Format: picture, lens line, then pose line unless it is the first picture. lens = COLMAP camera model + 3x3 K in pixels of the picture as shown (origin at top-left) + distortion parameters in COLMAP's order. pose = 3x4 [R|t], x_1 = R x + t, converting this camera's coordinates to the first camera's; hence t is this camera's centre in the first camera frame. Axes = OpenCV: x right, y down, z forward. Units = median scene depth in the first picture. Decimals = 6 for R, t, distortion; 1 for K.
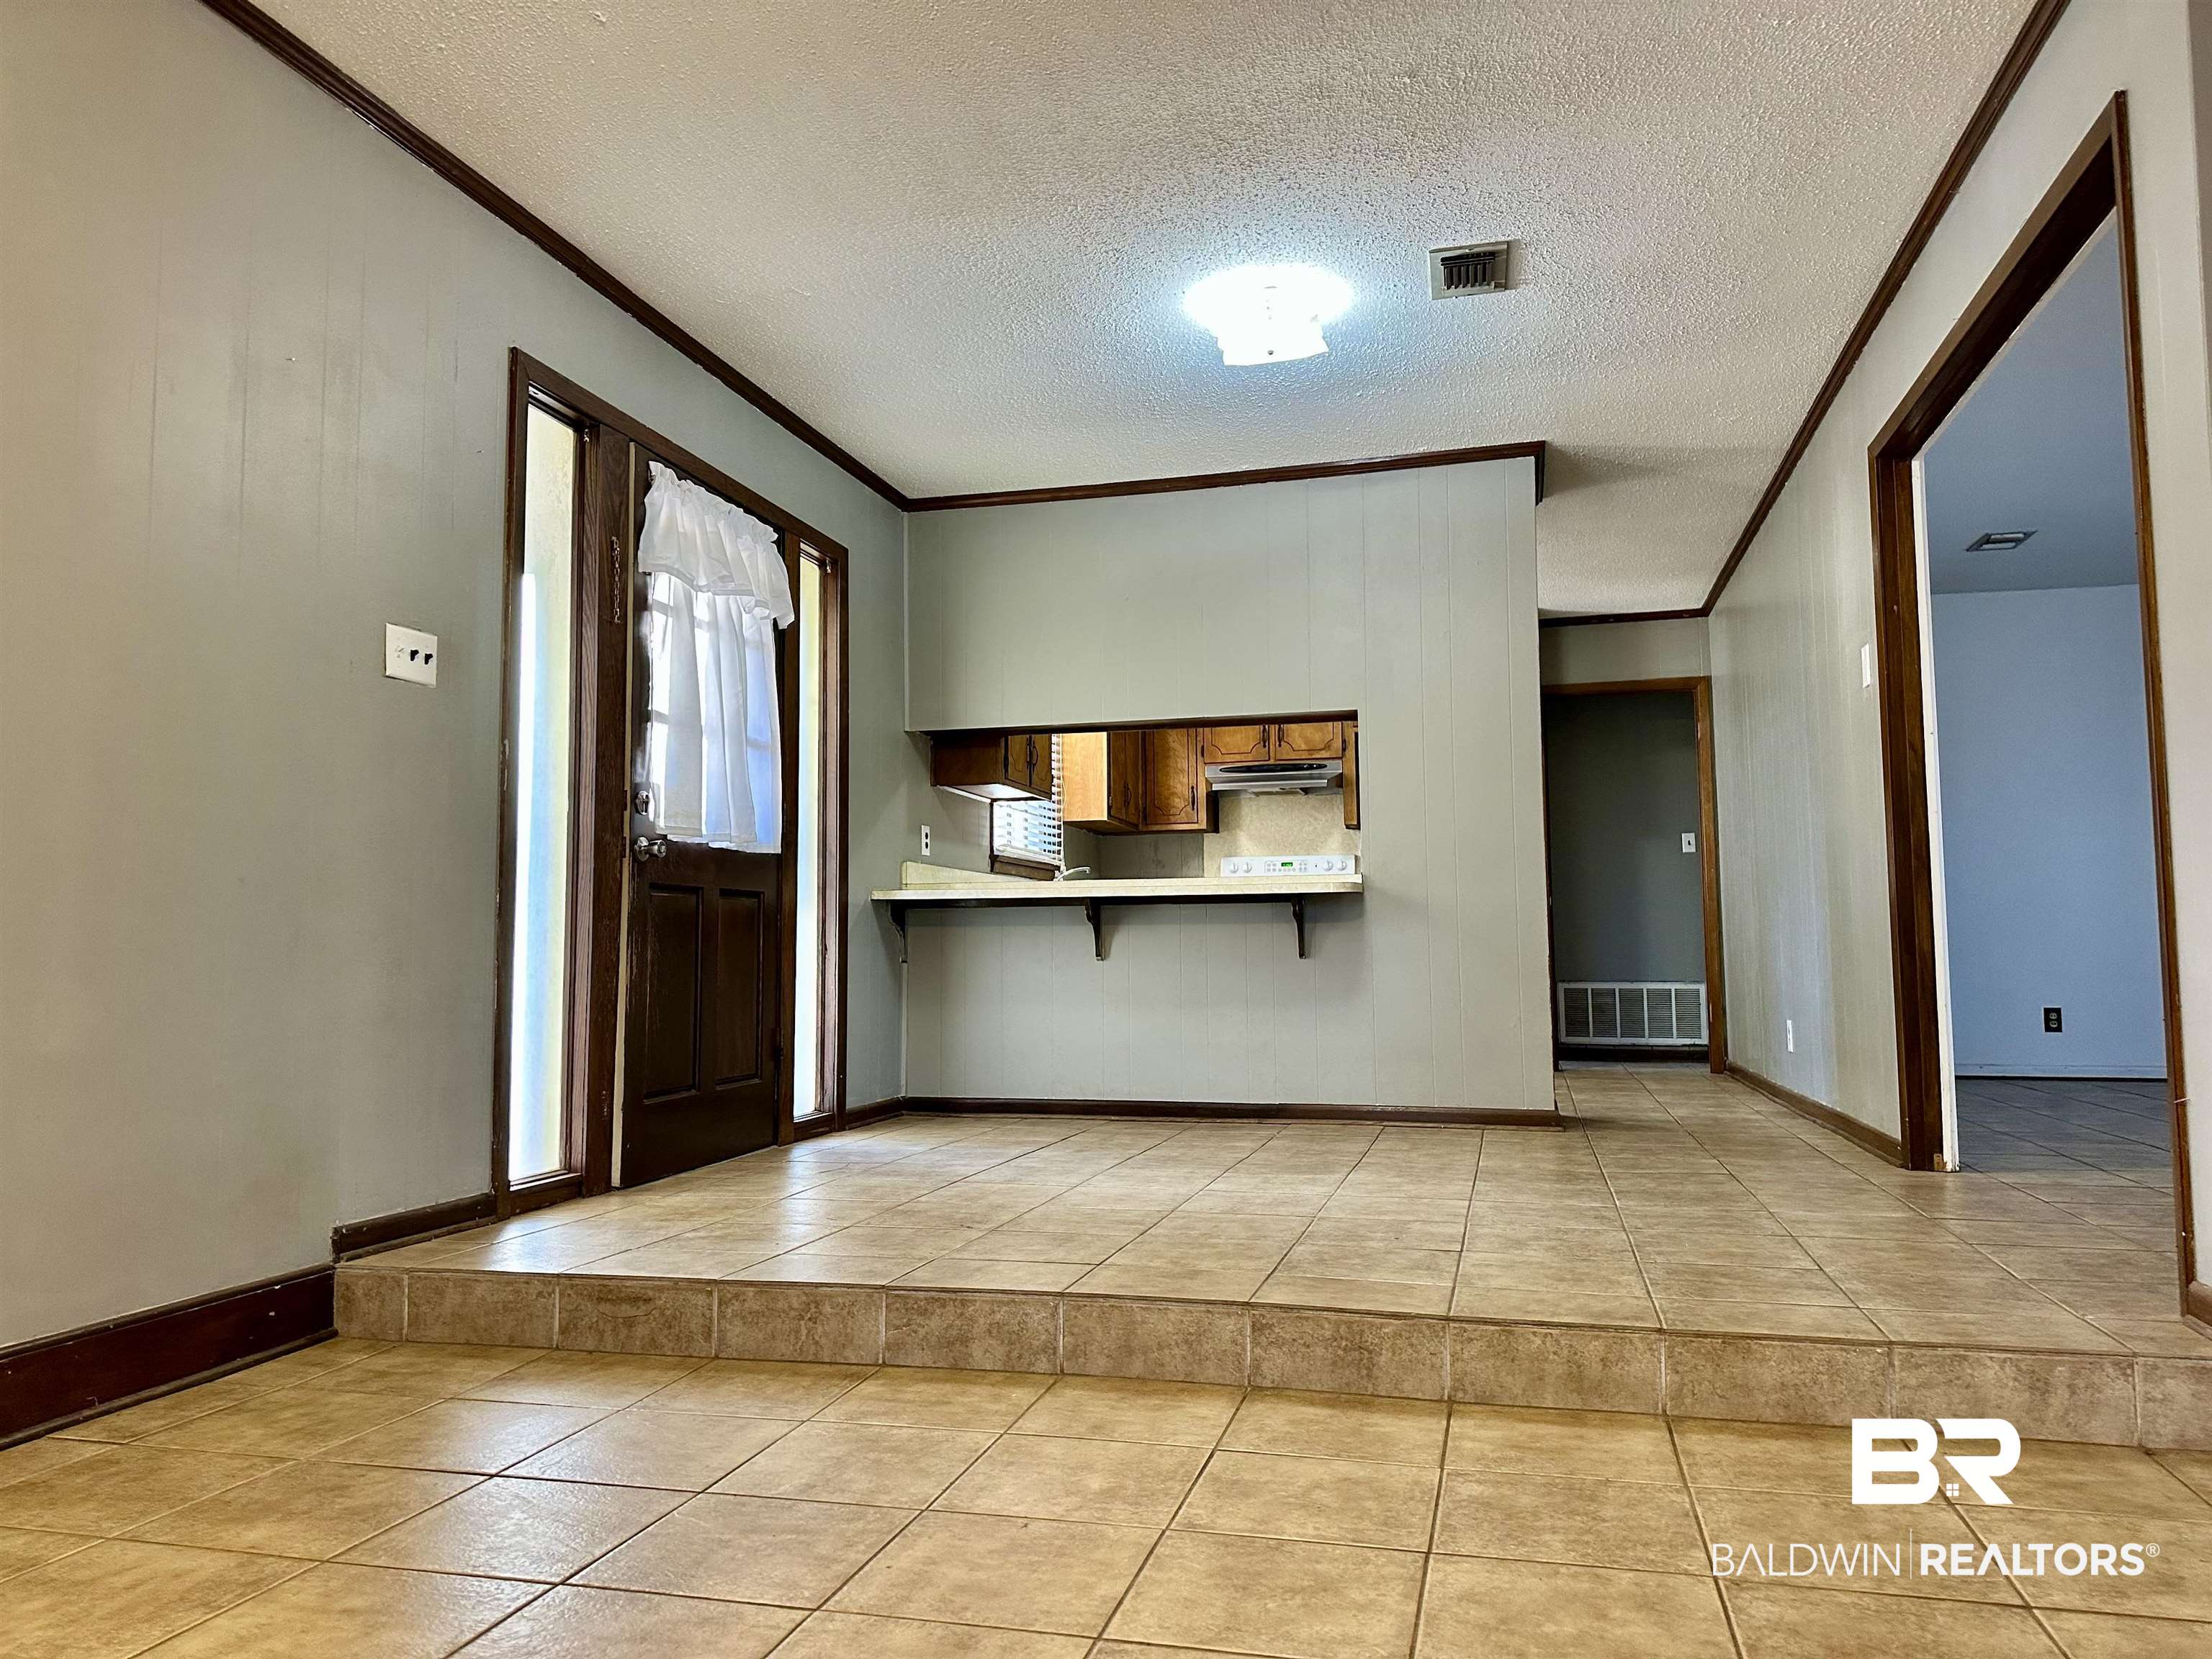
lens RADIAL K [[1563.4, 0, 1106.0], [0, 1563.4, 829.5], [0, 0, 1]] dist [0.000383, -0.000144]
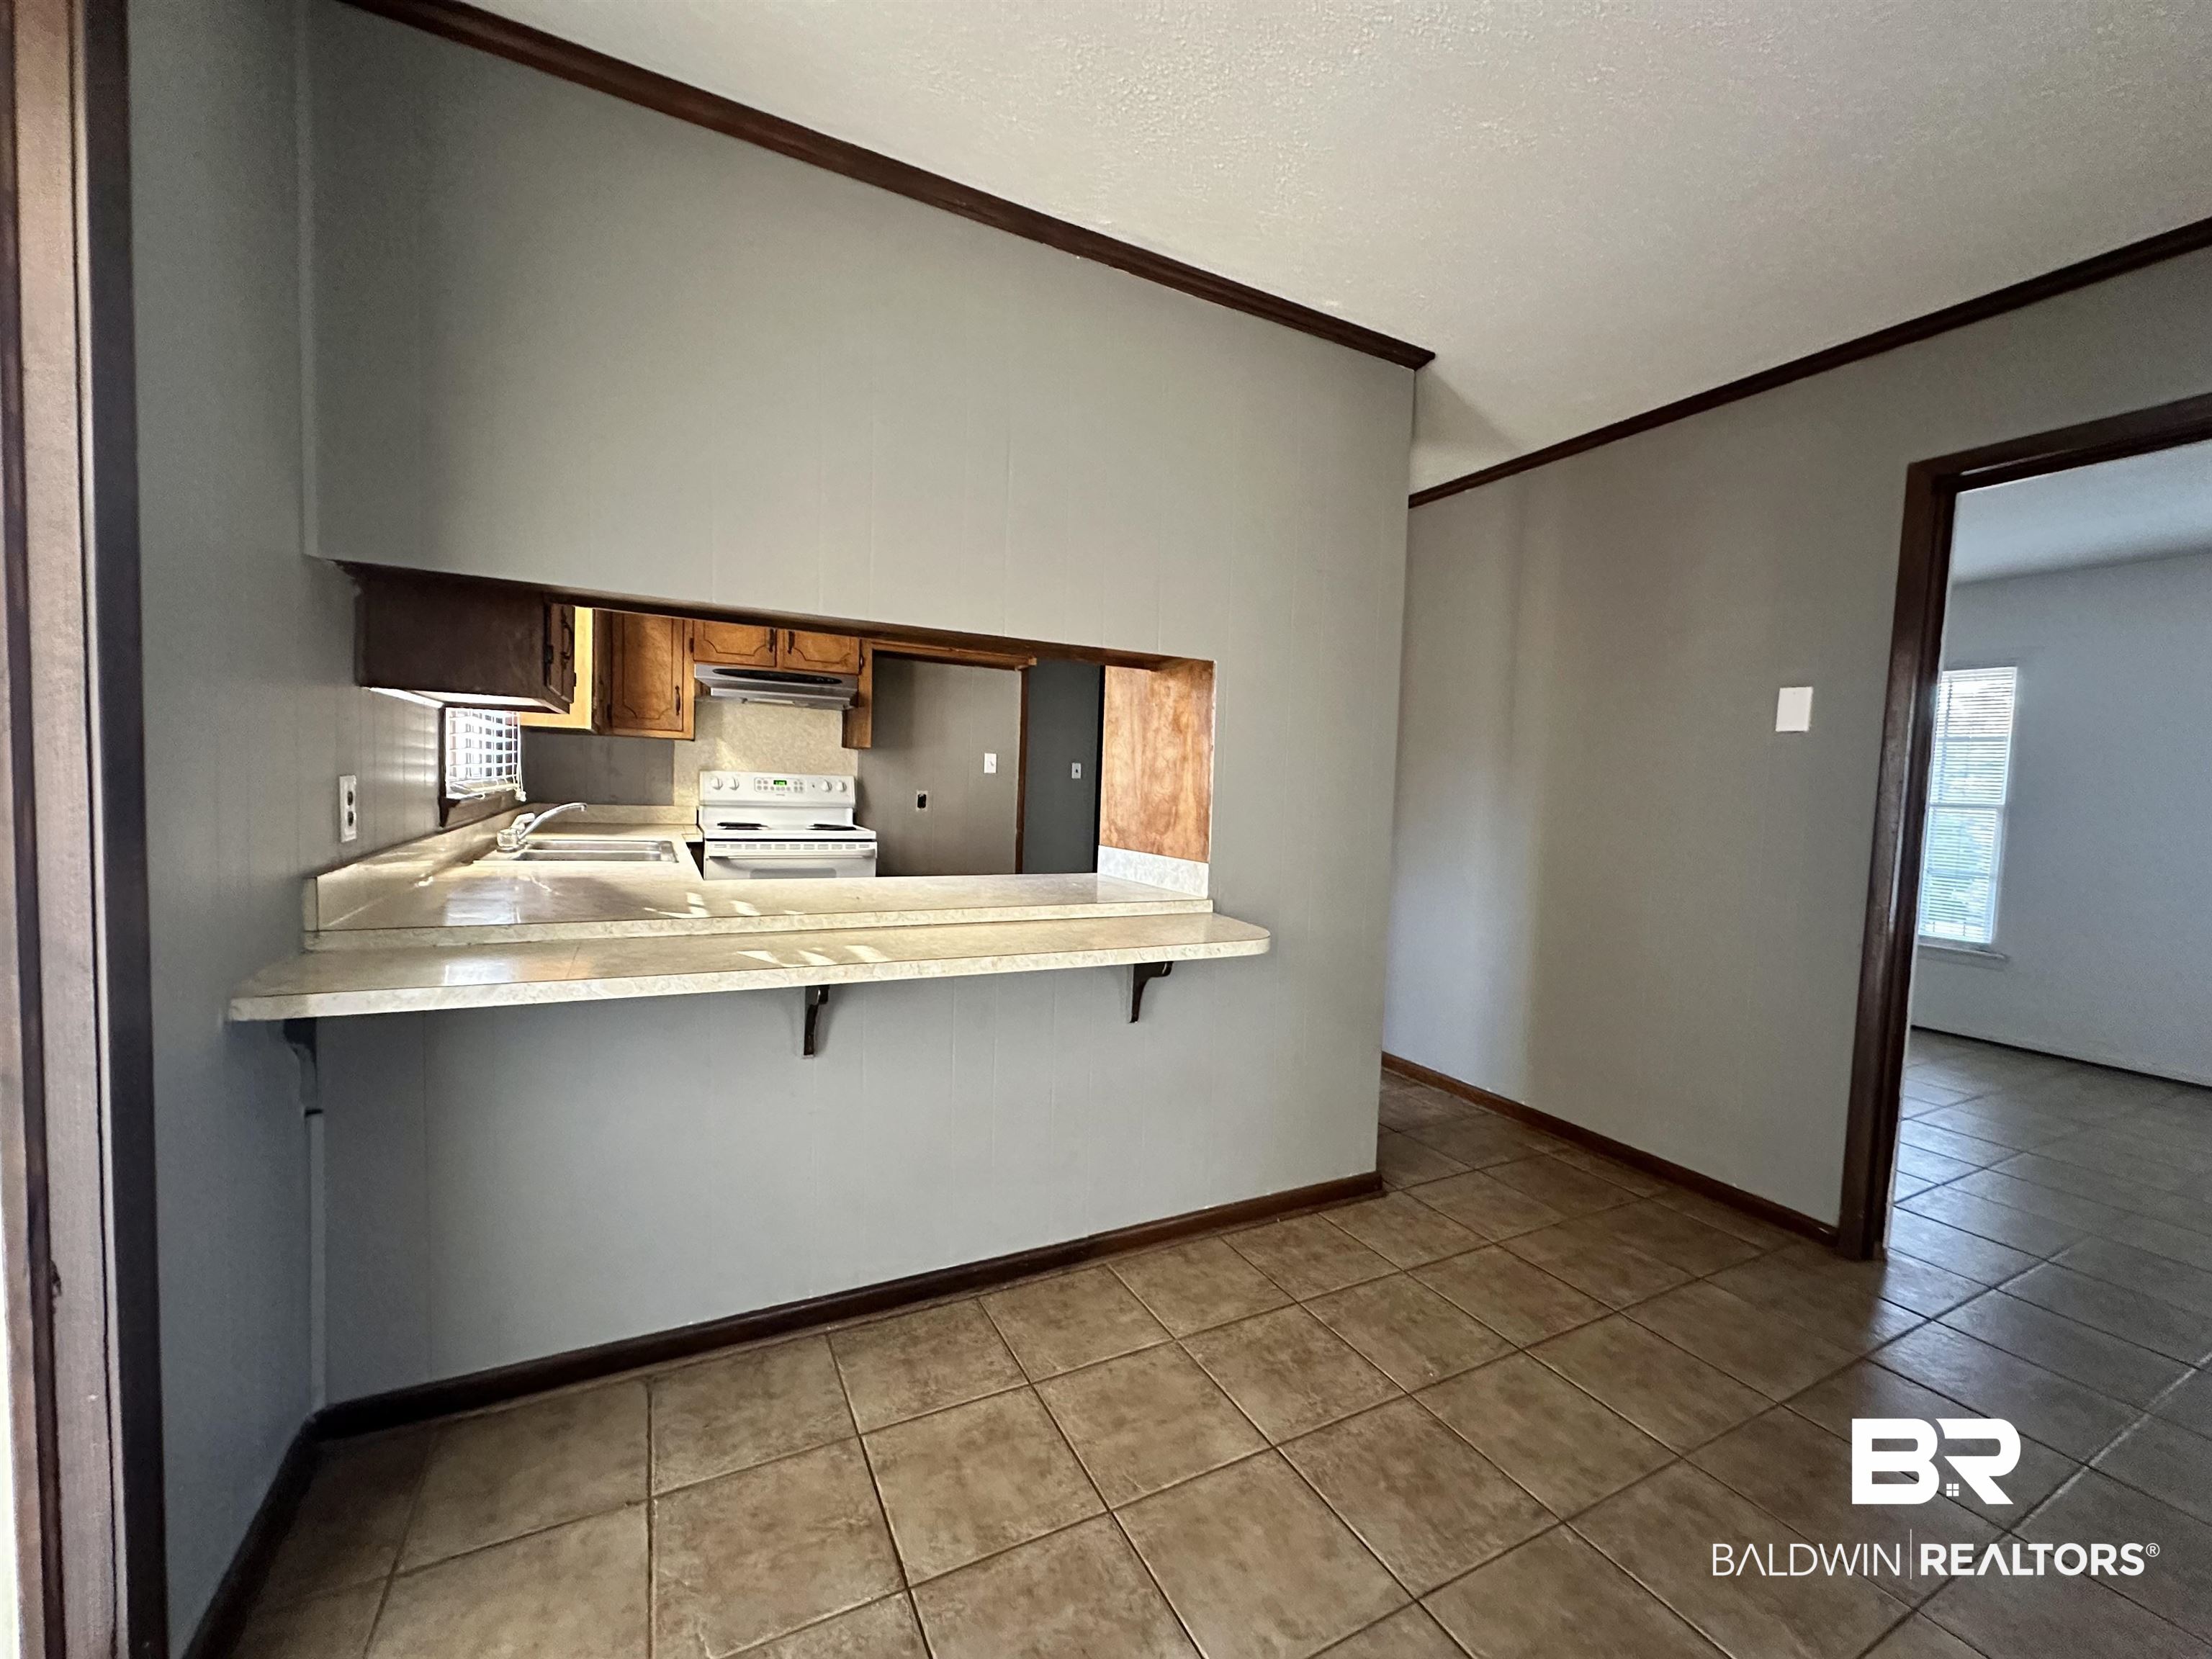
lens RADIAL K [[891.3, 0, 1106.0], [0, 891.3, 829.5], [0, 0, 1]] dist [-0.000090, -0.000054]
pose [[0.743336, 0.000397, 0.668918, -0.093414], [-0.099656, 0.988906, 0.110155, -0.027906], [-0.661453, -0.148544, 0.735129, 0.494582]]
